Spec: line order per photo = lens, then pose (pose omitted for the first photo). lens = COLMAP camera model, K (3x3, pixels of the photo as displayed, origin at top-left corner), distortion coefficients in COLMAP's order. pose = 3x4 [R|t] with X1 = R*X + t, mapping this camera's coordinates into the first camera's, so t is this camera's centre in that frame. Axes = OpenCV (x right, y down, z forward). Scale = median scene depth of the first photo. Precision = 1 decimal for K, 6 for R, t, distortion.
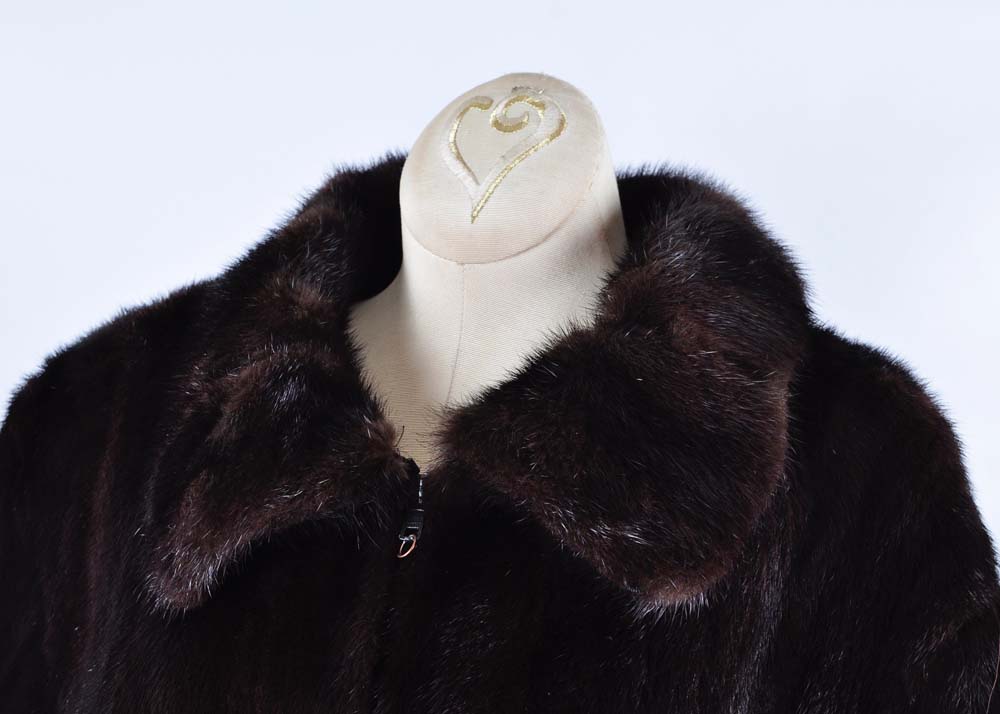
lens RADIAL K [[1558.6, 0, 528.5], [0, 1558.6, 348.6], [0, 0, 1]] dist [-0.025407, 0.000000]
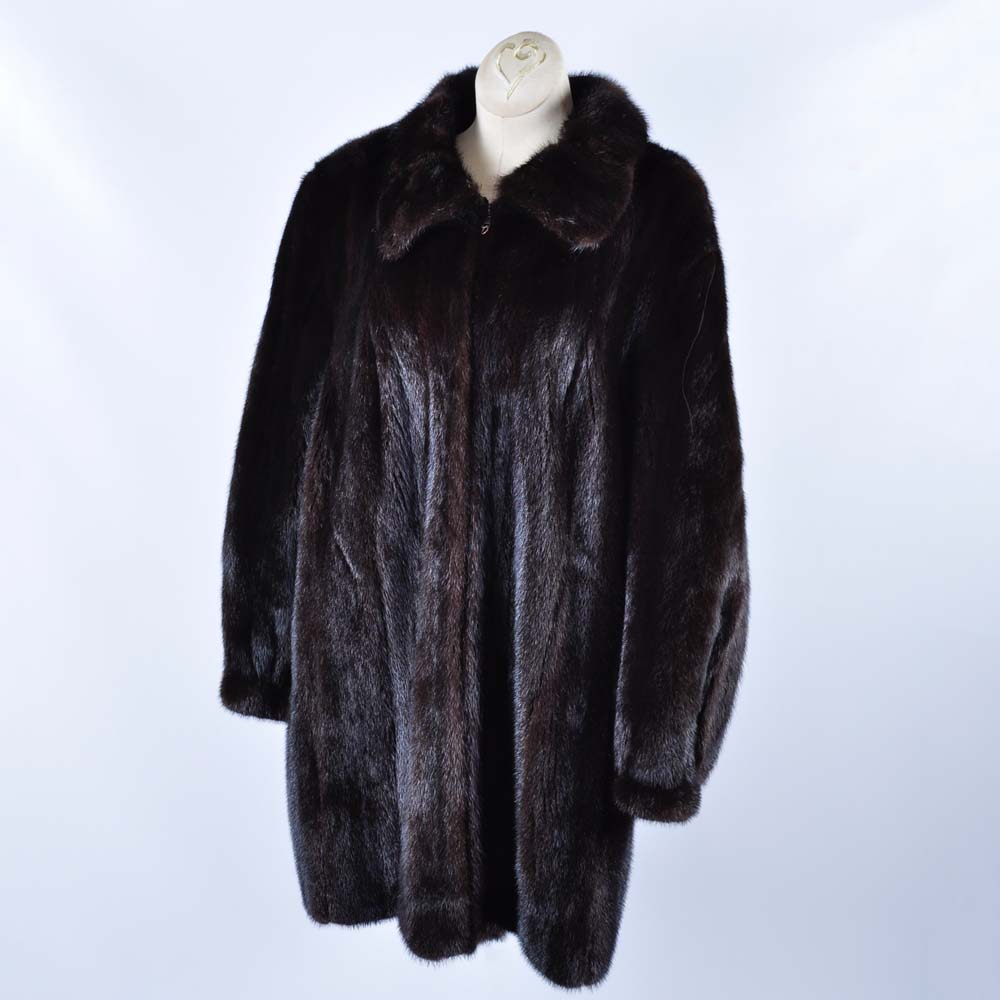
lens RADIAL K [[1515.0, 0, 495.7], [0, 1515.0, 501.6], [0, 0, 1]] dist [-0.053233, 0.000000]
pose [[0.999763, -0.006547, -0.020757, -0.010768], [0.010504, 0.980404, 0.196718, 0.072386], [0.019062, -0.196889, 0.980240, -1.478634]]
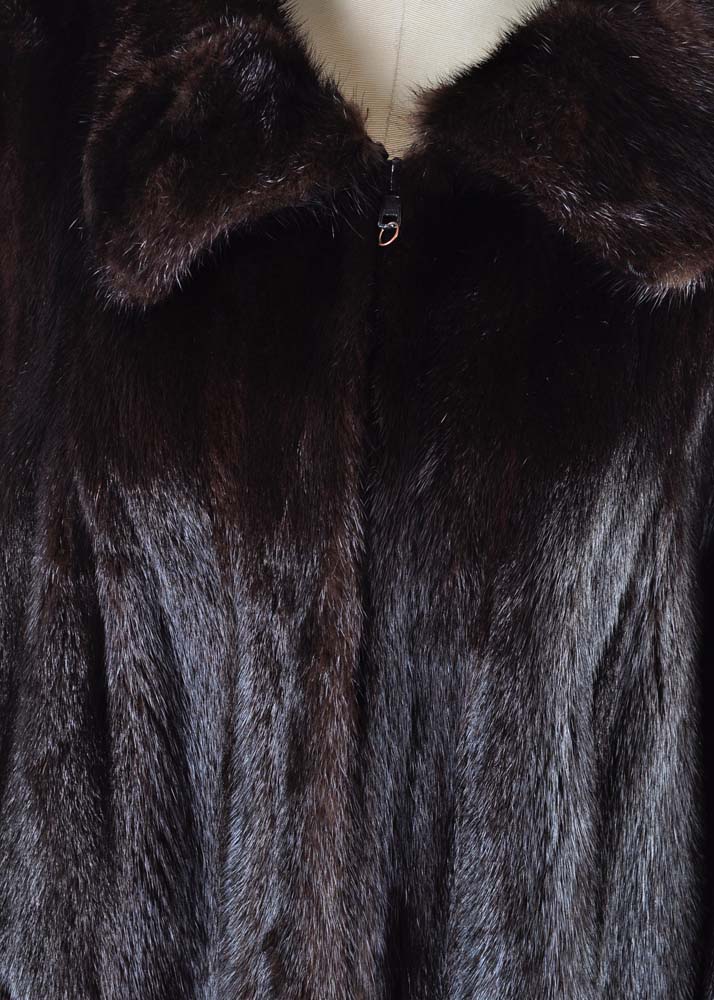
lens RADIAL K [[1558.6, 0, 362.8], [0, 1558.6, 494.4], [0, 0, 1]] dist [-0.025407, 0.000000]
pose [[0.988221, -0.034844, 0.149016, -0.233553], [-0.005657, 0.964752, 0.263099, 0.027335], [-0.152931, -0.260842, 0.953191, 0.036564]]
